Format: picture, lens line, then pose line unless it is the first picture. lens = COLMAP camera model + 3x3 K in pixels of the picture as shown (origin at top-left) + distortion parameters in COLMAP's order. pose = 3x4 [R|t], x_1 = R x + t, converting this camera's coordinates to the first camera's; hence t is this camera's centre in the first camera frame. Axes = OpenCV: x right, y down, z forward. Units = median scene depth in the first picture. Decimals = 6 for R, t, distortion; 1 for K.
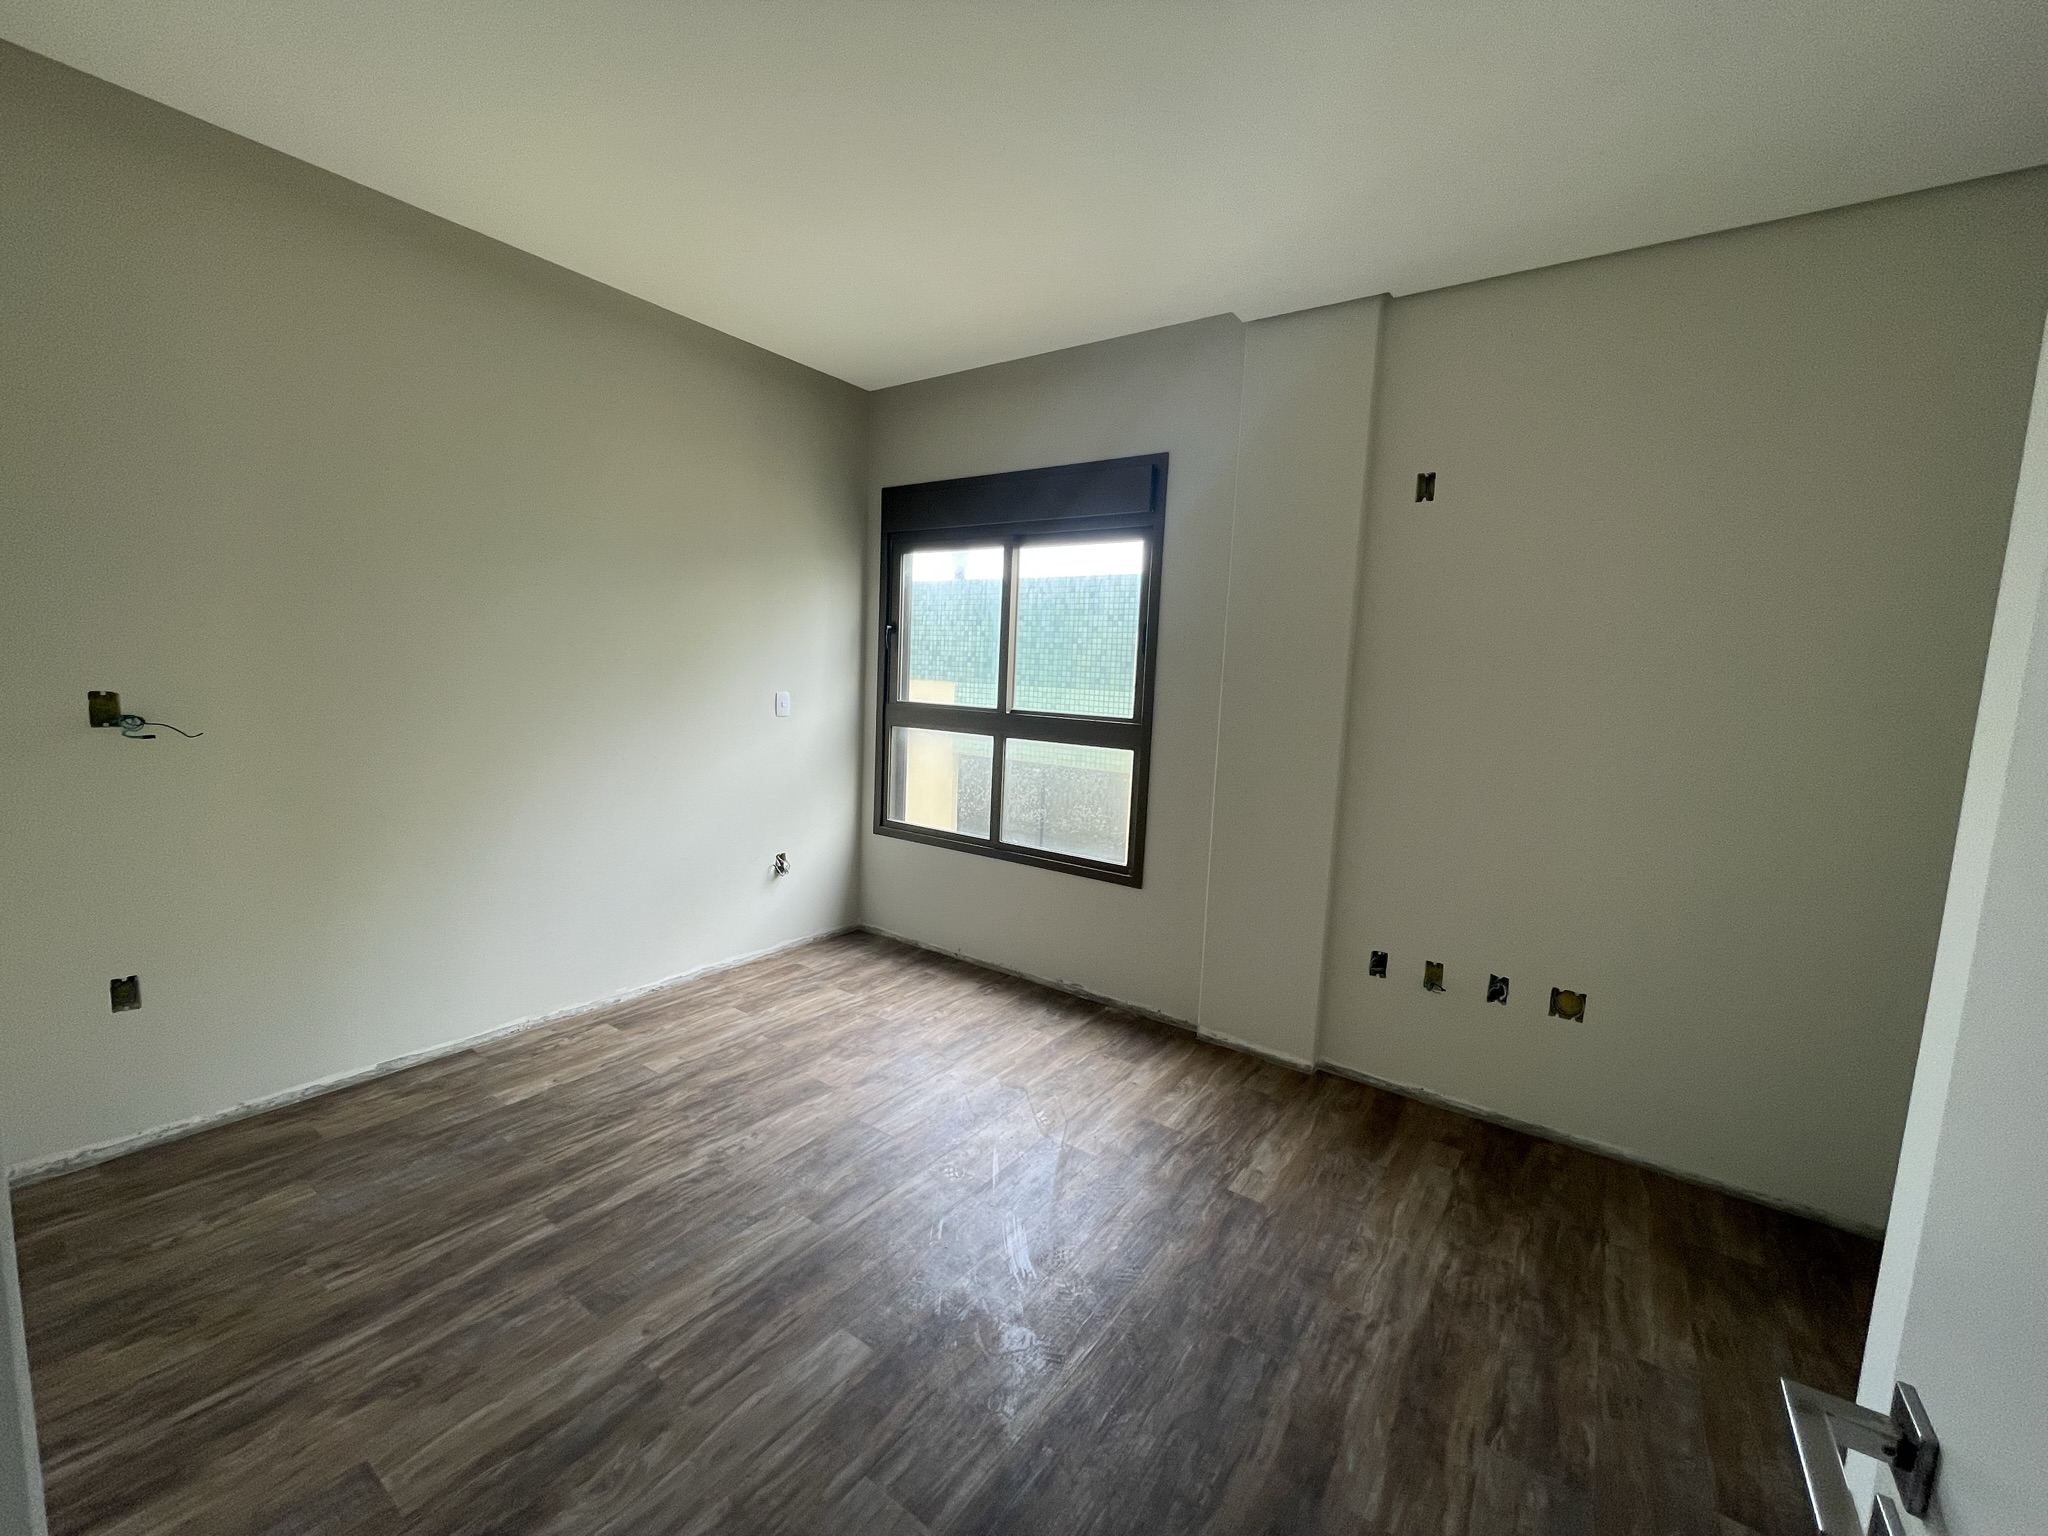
lens RADIAL K [[835.1, 0, 1024.0], [0, 835.1, 768.0], [0, 0, 1]] dist [-0.000754, -0.000196]
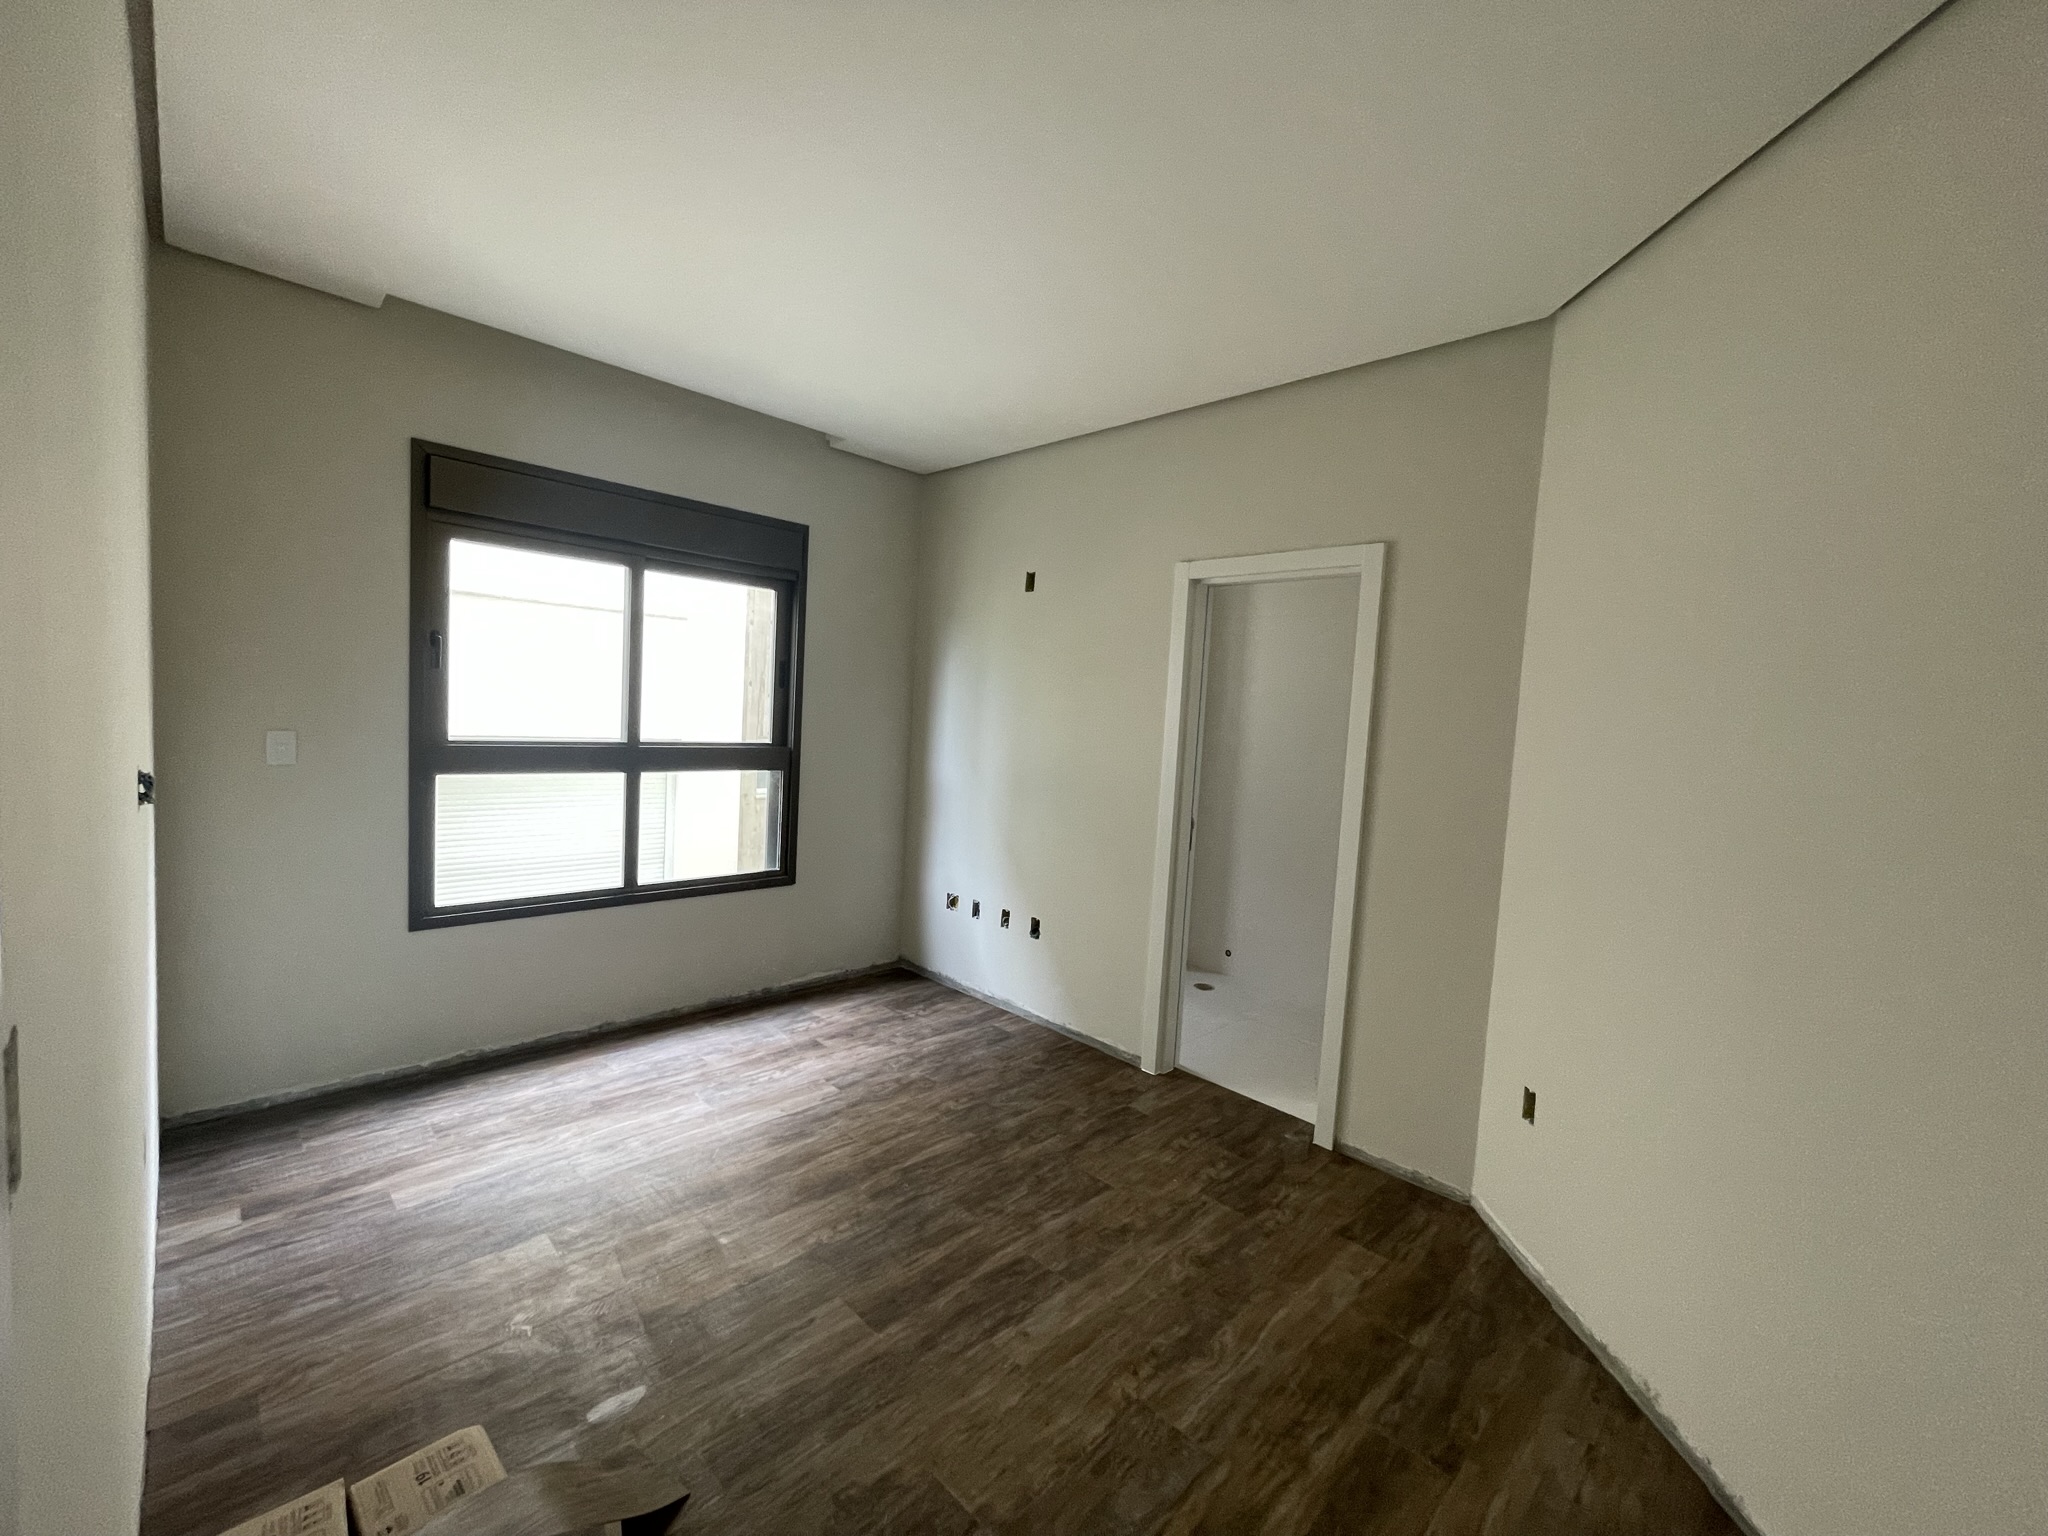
lens RADIAL K [[835.1, 0, 1024.0], [0, 835.1, 768.0], [0, 0, 1]] dist [-0.000754, -0.000196]
pose [[0.168105, -0.107125, 0.979931, -0.851634], [0.066885, 0.993026, 0.097082, -0.101840], [-0.983497, 0.049223, 0.174098, 0.417377]]
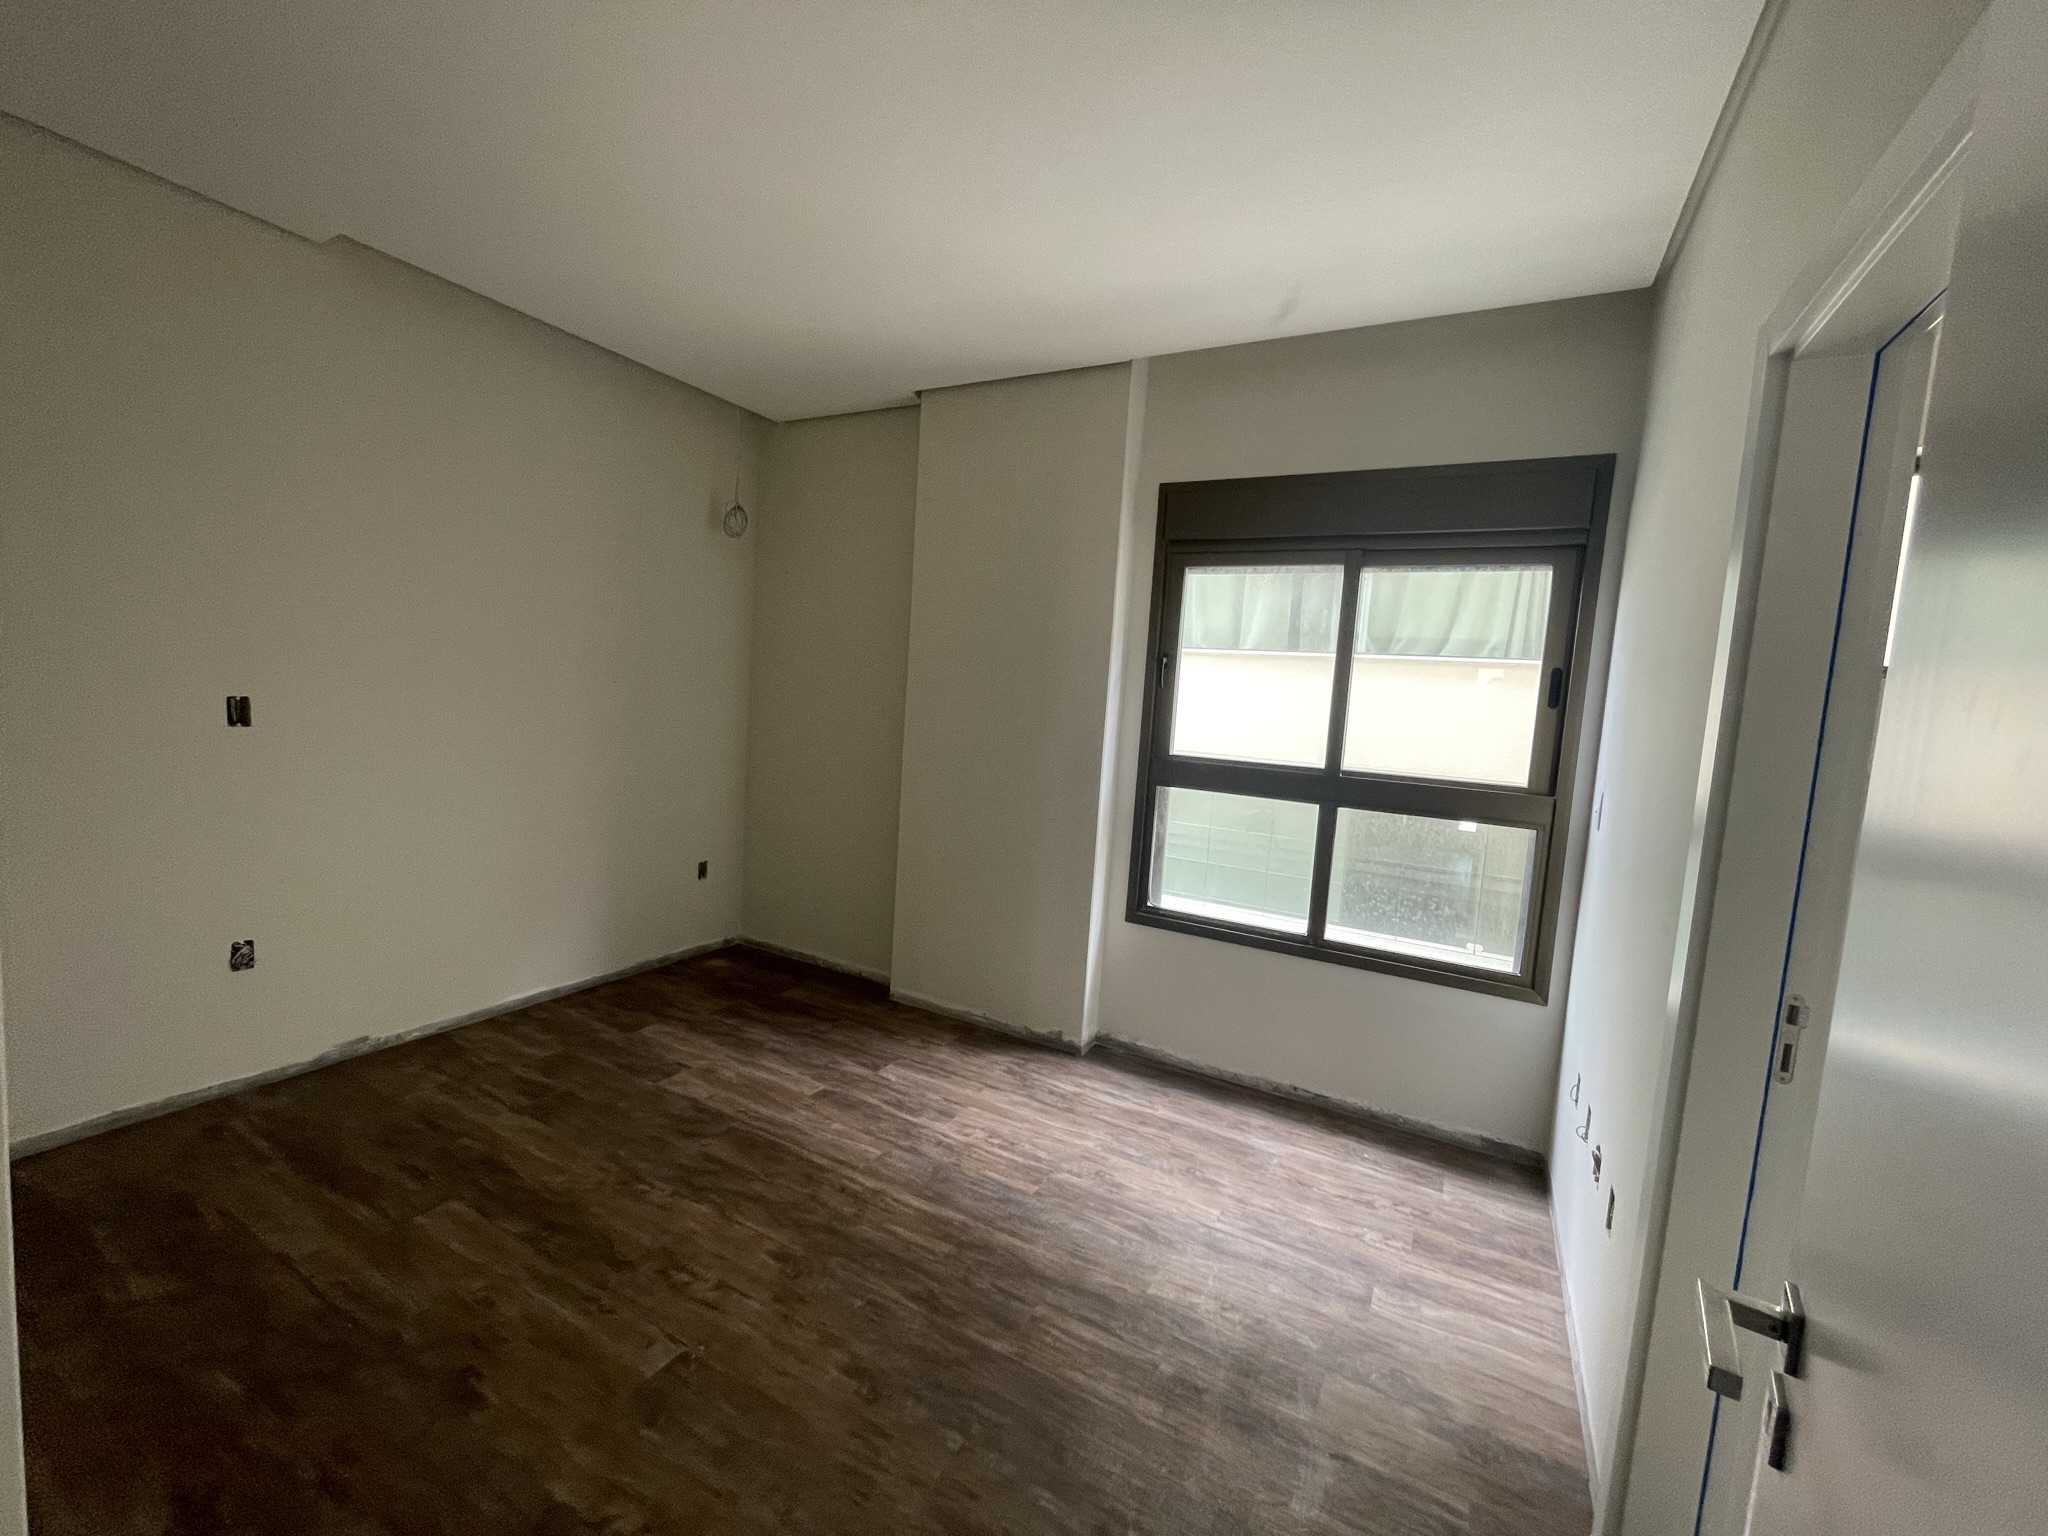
lens RADIAL K [[835.1, 0, 1024.0], [0, 835.1, 768.0], [0, 0, 1]] dist [-0.000754, -0.000196]
pose [[0.993125, 0.008181, 0.116774, -0.404150], [-0.005320, 0.999679, -0.024786, -0.051624], [-0.116939, 0.023995, 0.992849, 0.252758]]
